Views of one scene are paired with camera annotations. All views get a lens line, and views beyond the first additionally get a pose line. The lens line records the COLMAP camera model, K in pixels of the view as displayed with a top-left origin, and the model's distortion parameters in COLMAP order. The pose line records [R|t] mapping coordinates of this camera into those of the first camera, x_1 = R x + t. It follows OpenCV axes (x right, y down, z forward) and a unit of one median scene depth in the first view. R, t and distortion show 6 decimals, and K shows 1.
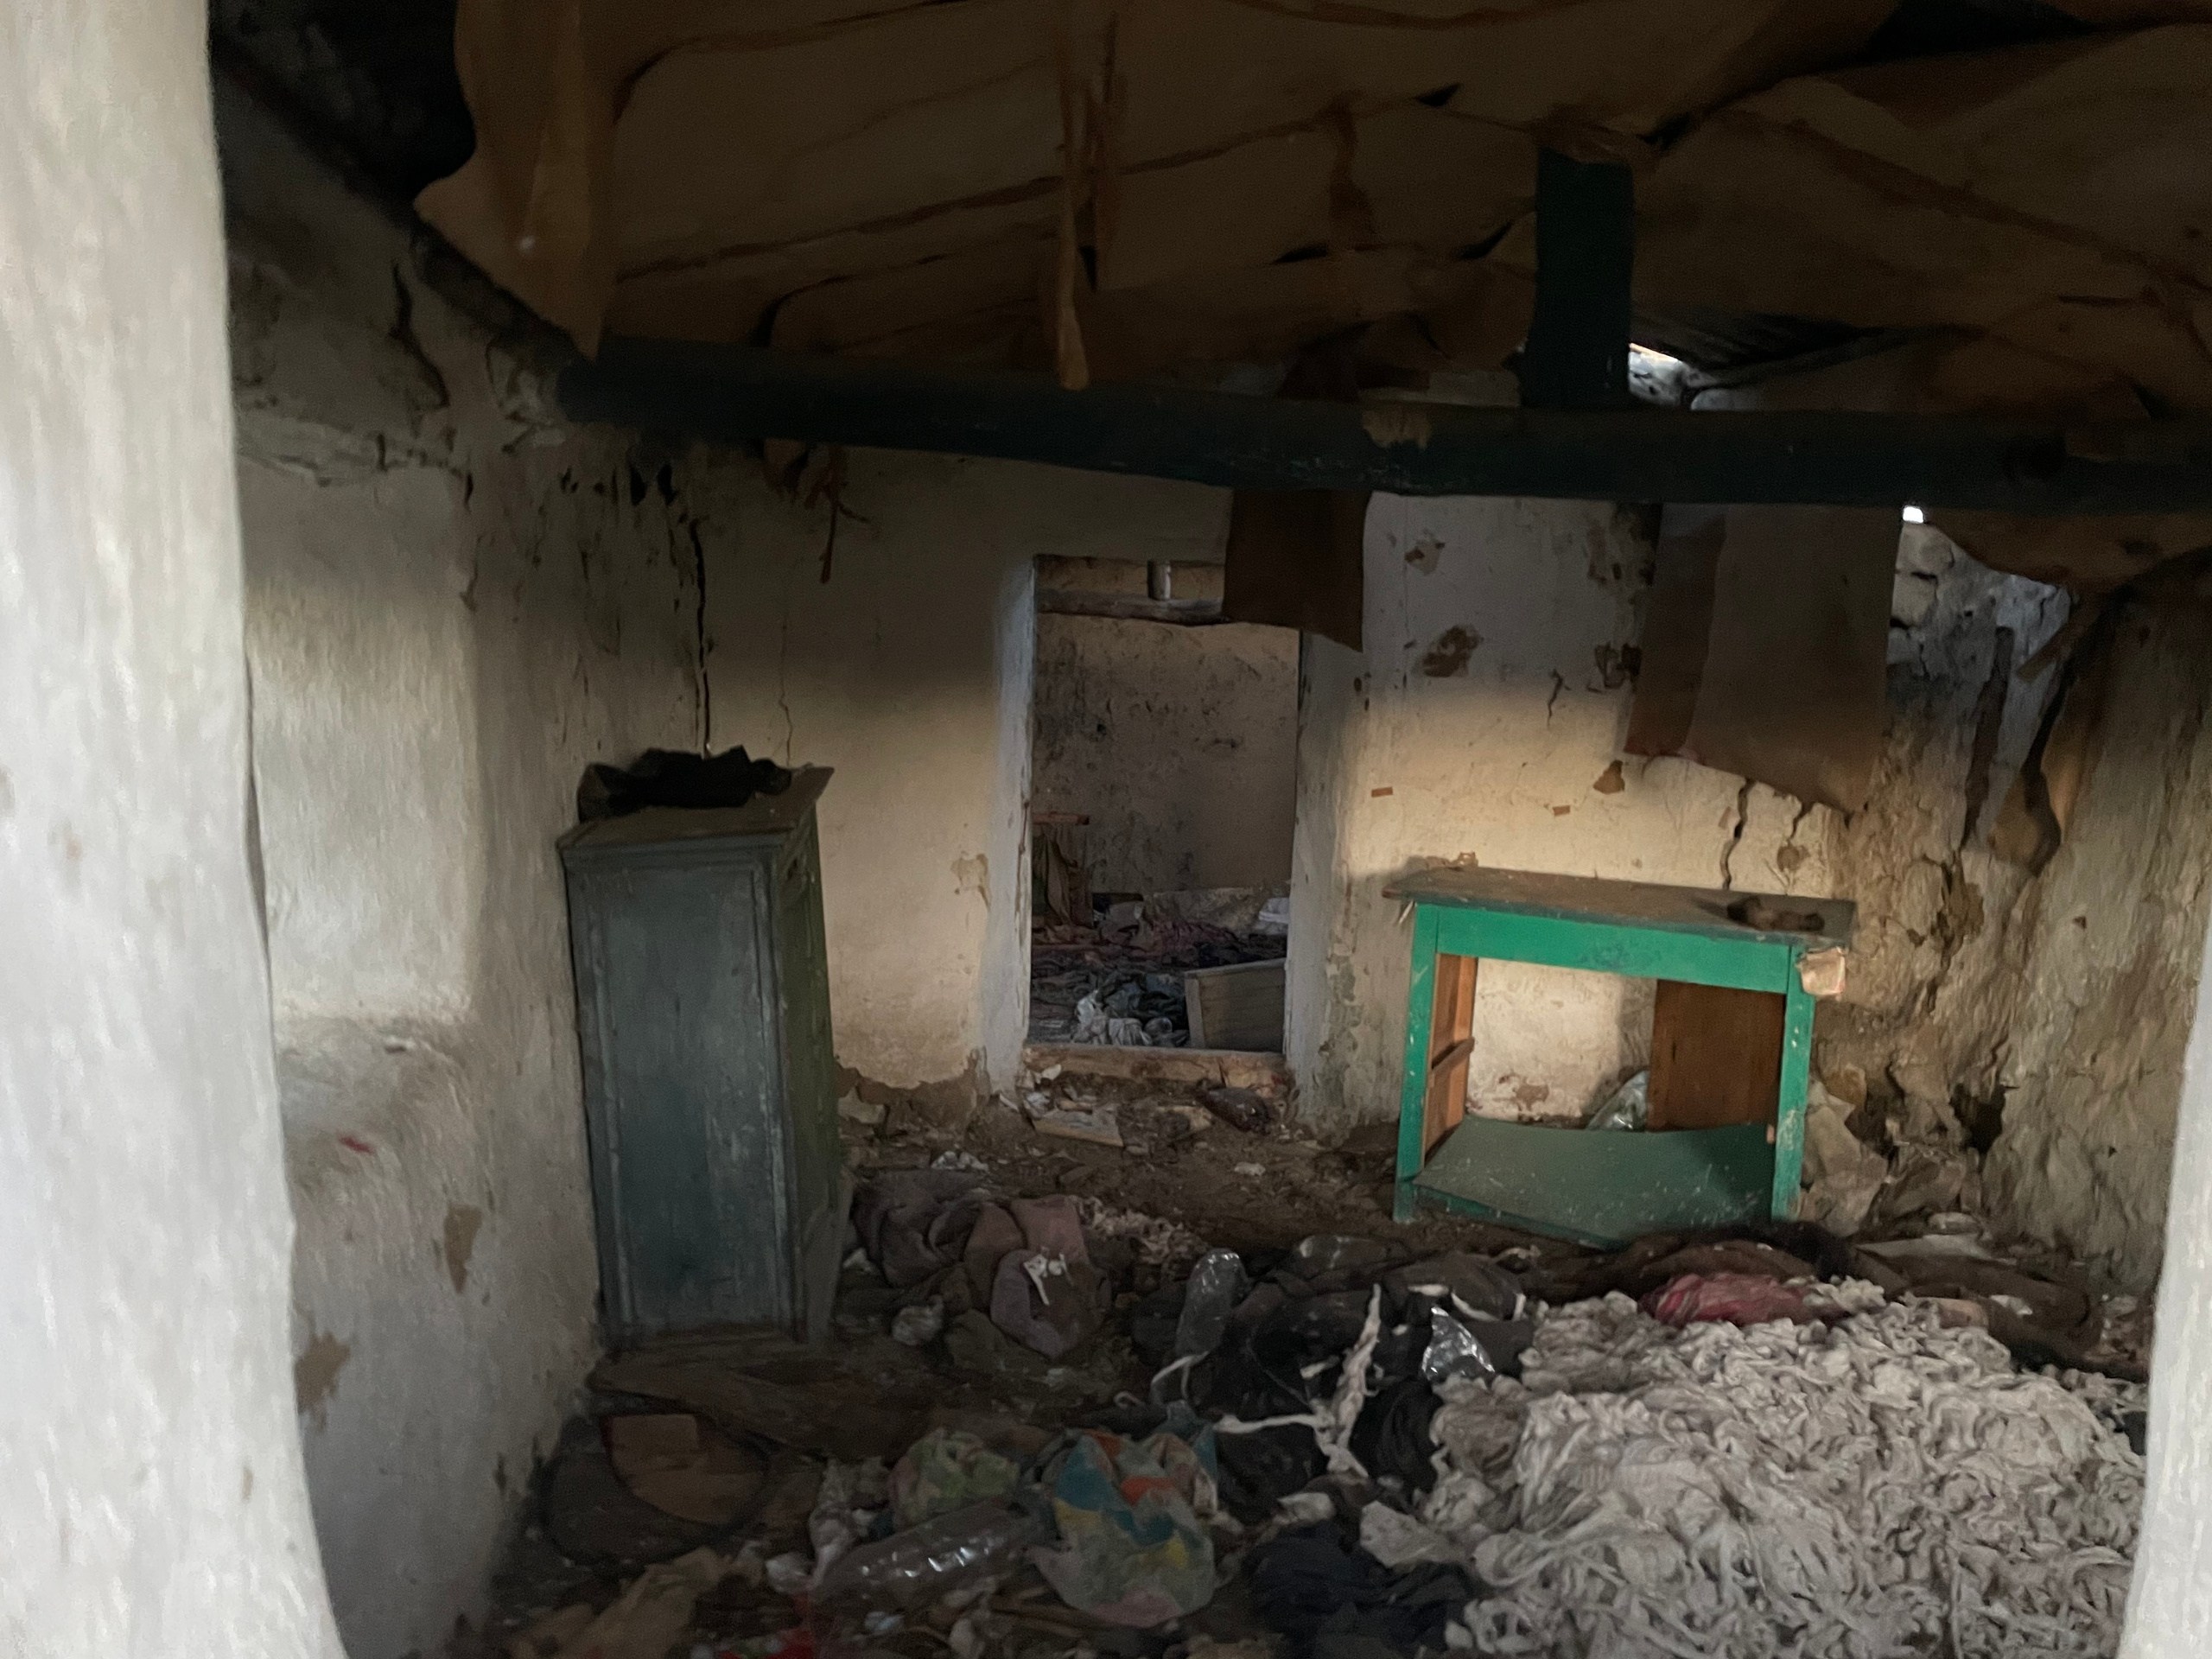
lens RADIAL K [[1665.9, 0, 1123.6], [0, 1665.9, 828.6], [0, 0, 1]] dist [0.060768, -0.065011]
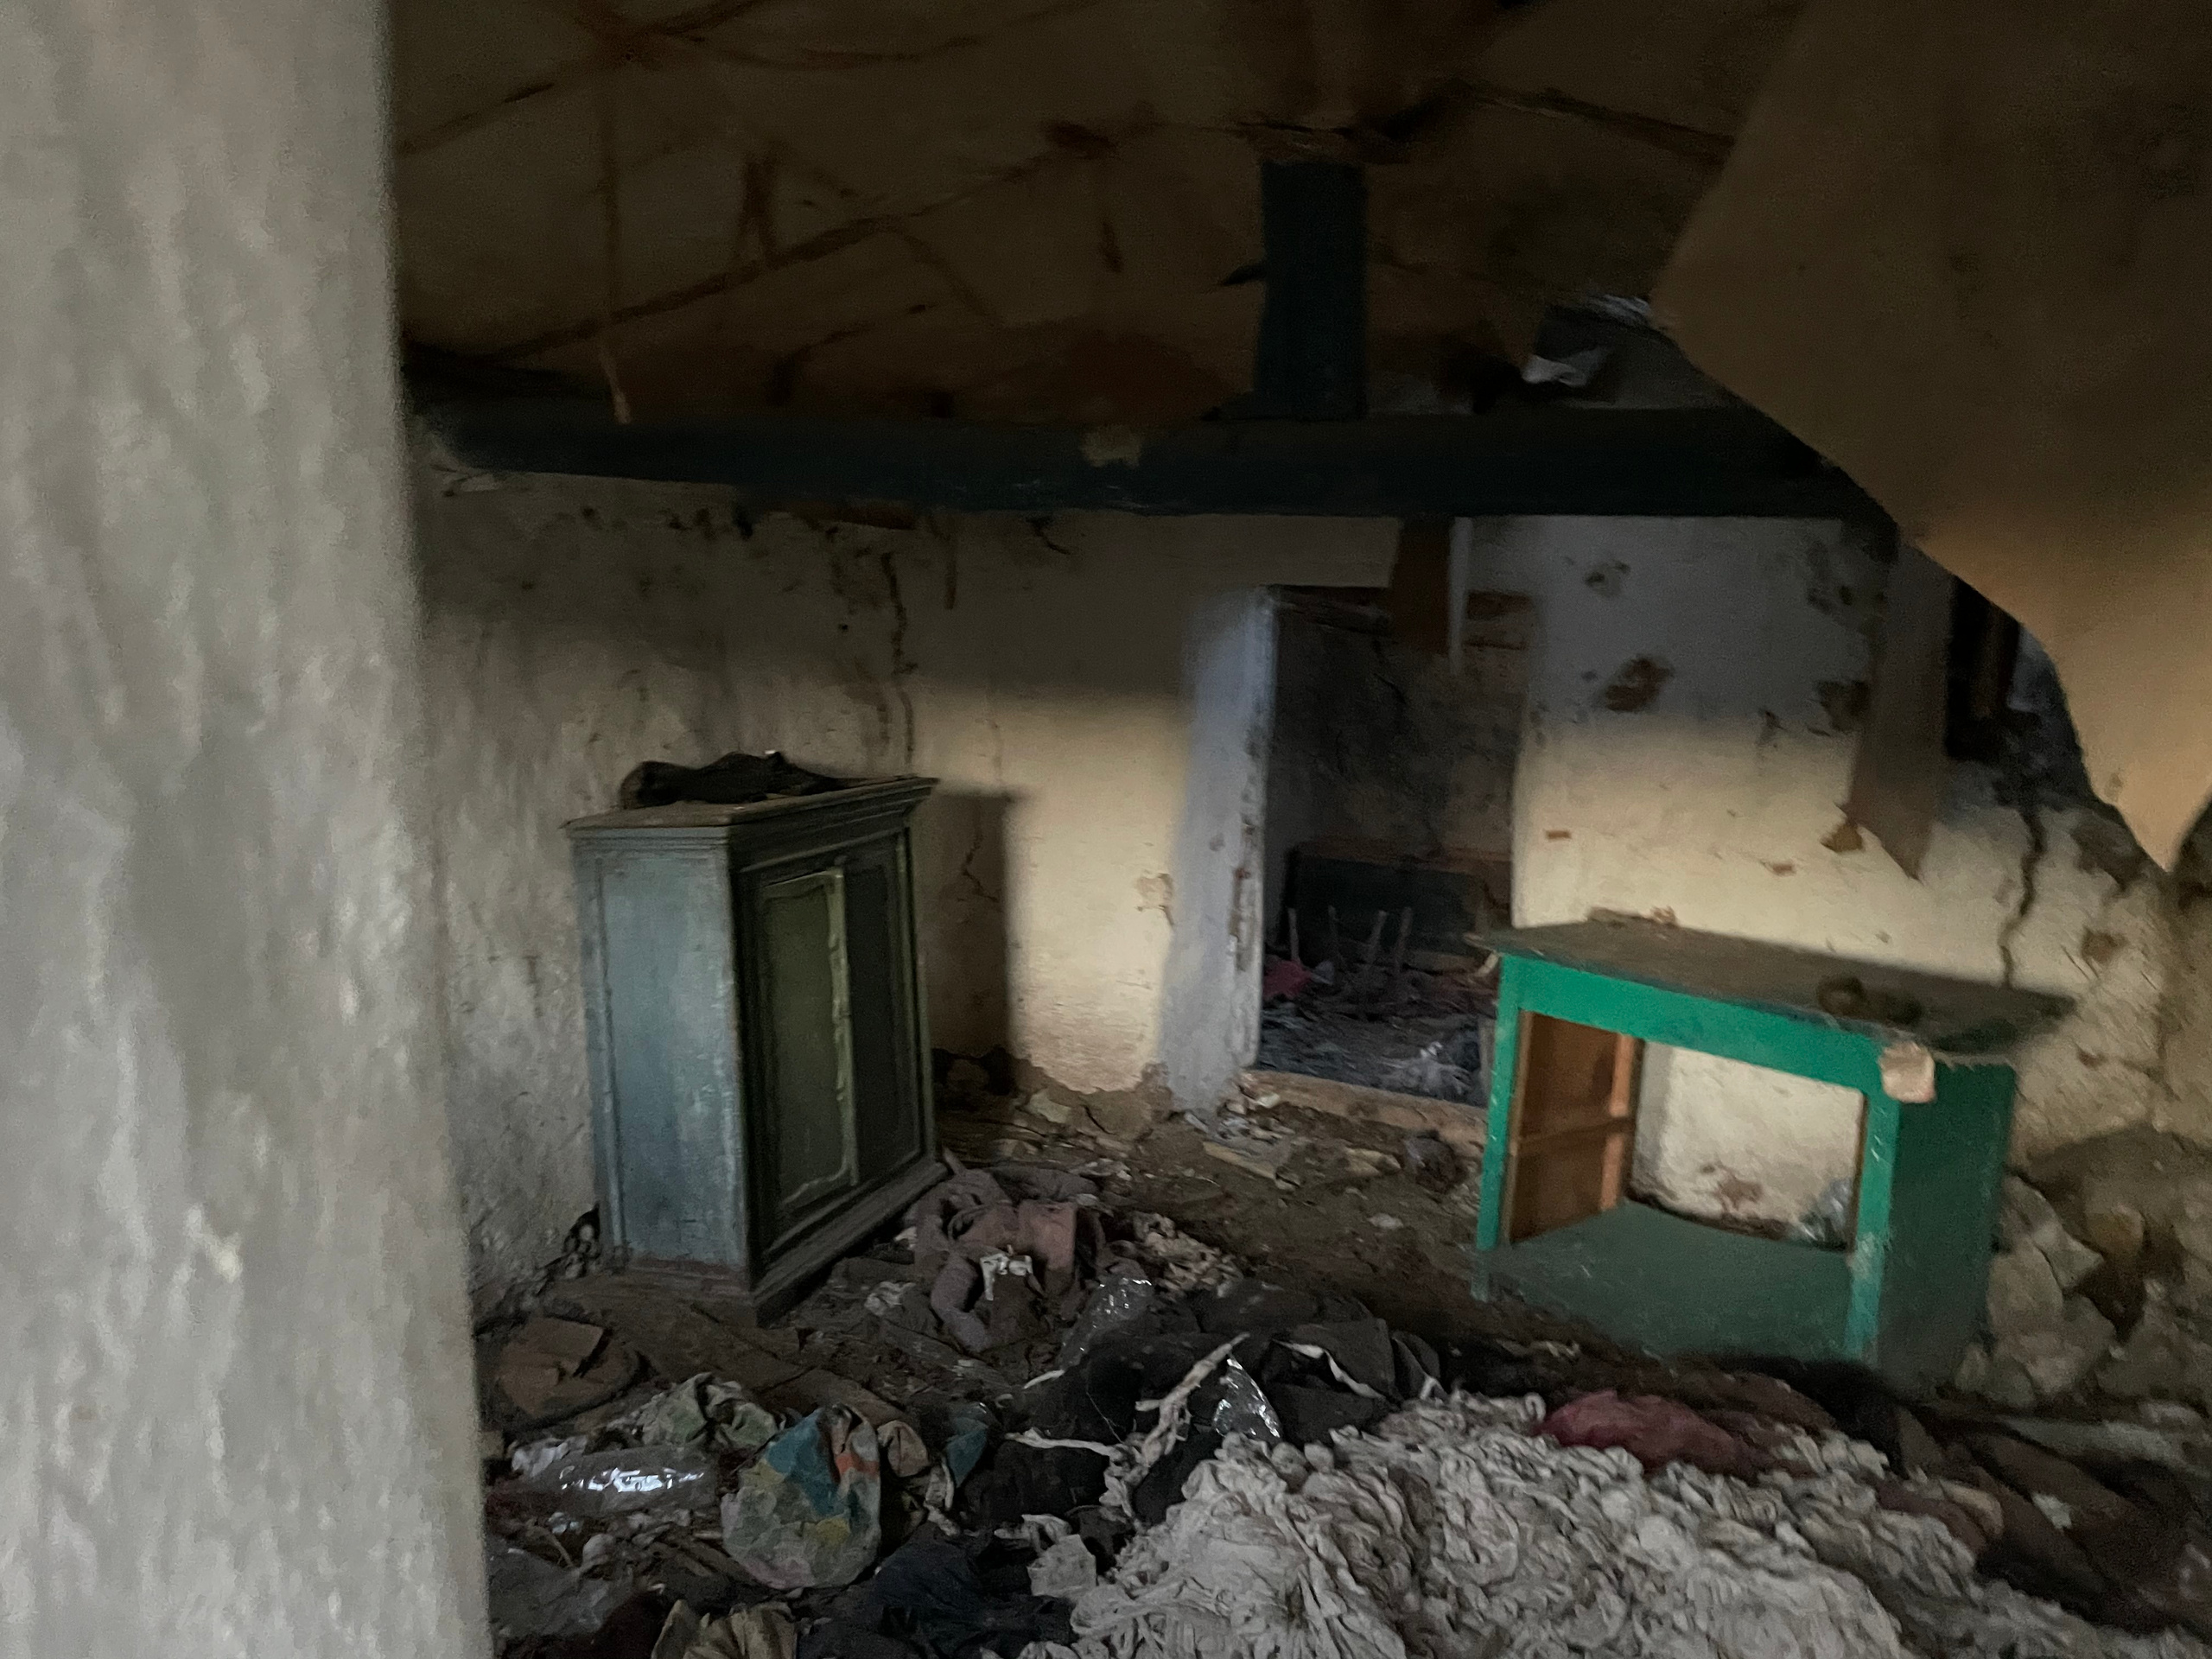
lens RADIAL K [[1665.9, 0, 1101.1], [0, 1665.9, 815.2], [0, 0, 1]] dist [0.060768, -0.065011]
pose [[0.905584, 0.051972, -0.420971, 0.315680], [-0.064025, 0.997842, -0.014537, -0.003224], [0.419307, 0.040117, 0.906958, 0.055616]]
